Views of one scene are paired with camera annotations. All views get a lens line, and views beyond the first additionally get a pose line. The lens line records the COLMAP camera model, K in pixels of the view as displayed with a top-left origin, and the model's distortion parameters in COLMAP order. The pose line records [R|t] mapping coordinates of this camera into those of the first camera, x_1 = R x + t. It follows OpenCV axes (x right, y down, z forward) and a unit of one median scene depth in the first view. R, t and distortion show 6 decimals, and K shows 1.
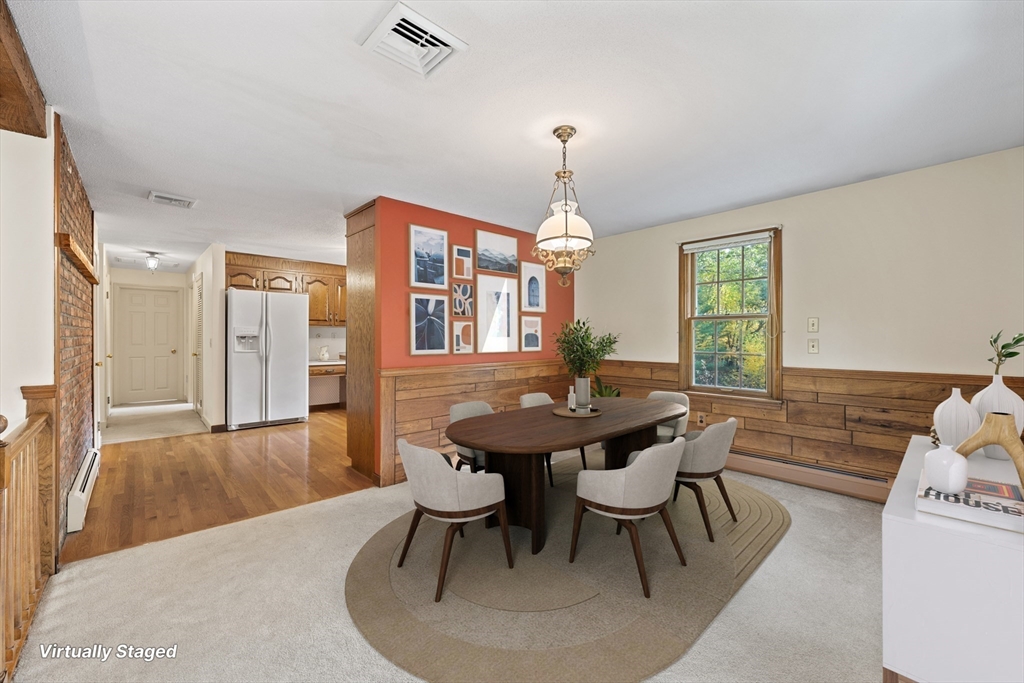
lens RADIAL K [[408.2, 0, 503.9], [0, 408.2, 338.9], [0, 0, 1]] dist [-0.004069, 0.000346]
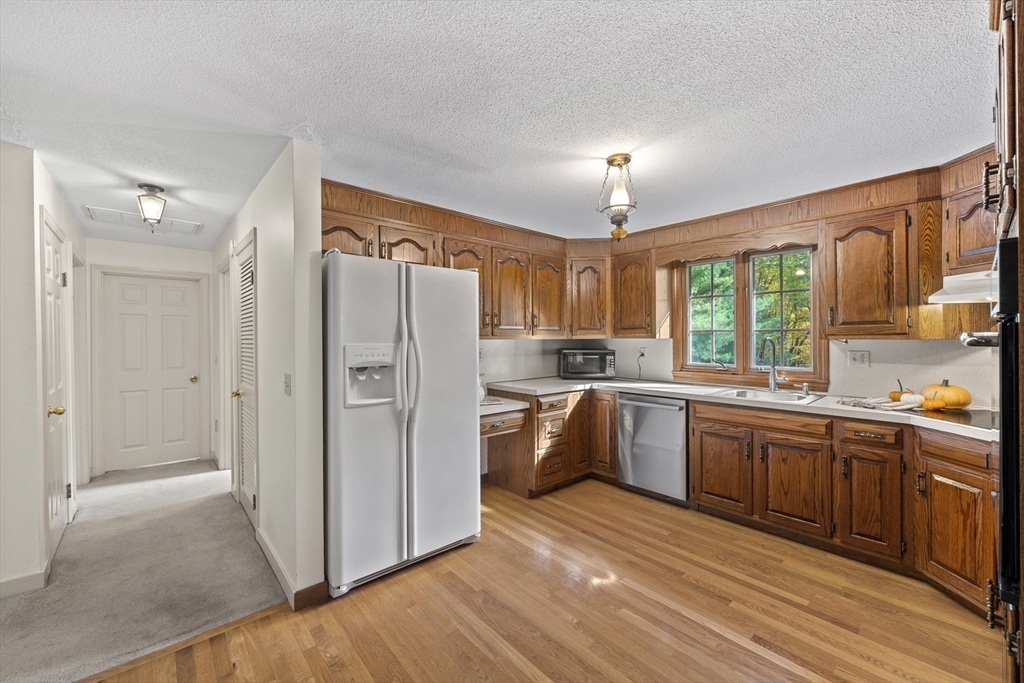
lens RADIAL K [[408.2, 0, 501.8], [0, 408.2, 343.4], [0, 0, 1]] dist [-0.004069, 0.000346]
pose [[0.999601, -0.009144, -0.026734, -0.471353], [0.009189, 0.999957, 0.001561, -0.029445], [0.026719, -0.001806, 0.999641, 0.568721]]
